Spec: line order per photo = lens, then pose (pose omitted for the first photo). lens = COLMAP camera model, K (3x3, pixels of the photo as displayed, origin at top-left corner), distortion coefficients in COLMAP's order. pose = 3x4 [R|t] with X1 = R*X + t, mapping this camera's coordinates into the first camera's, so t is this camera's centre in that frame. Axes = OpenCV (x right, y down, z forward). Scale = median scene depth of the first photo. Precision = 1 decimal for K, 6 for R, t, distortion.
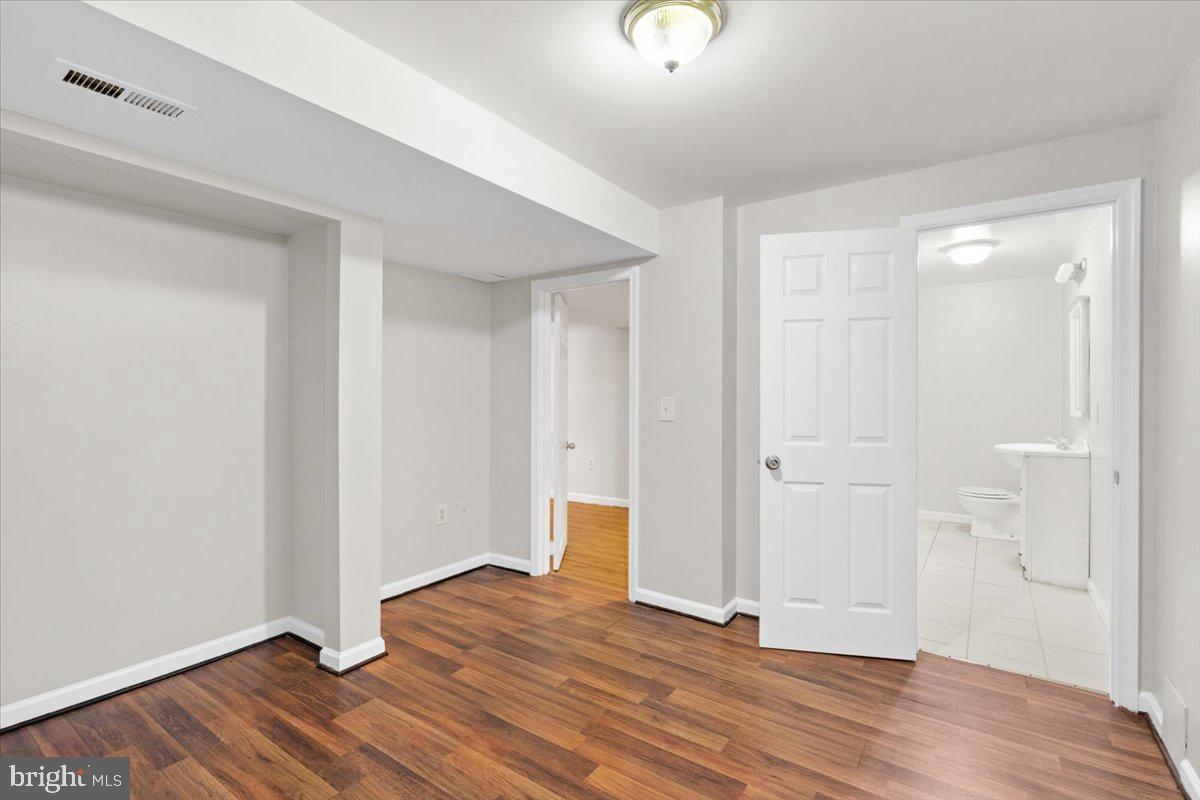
lens RADIAL K [[557.3, 0, 596.7], [0, 557.3, 396.6], [0, 0, 1]] dist [0.009697, 0.001216]
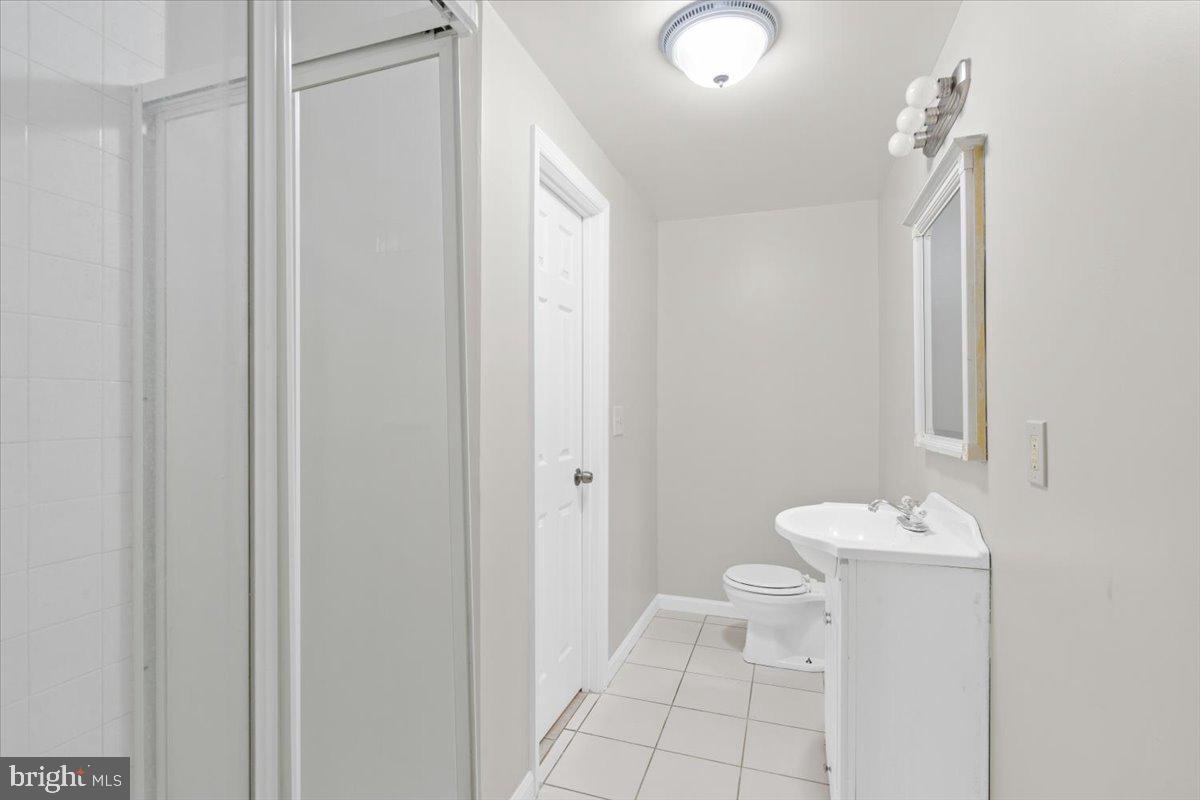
lens RADIAL K [[557.3, 0, 601.2], [0, 557.3, 400.5], [0, 0, 1]] dist [0.009697, 0.001216]
pose [[0.958339, -0.002139, 0.285626, 0.495163], [0.002186, 0.999998, 0.000155, -0.002857], [-0.285625, 0.000476, 0.958341, 0.676032]]
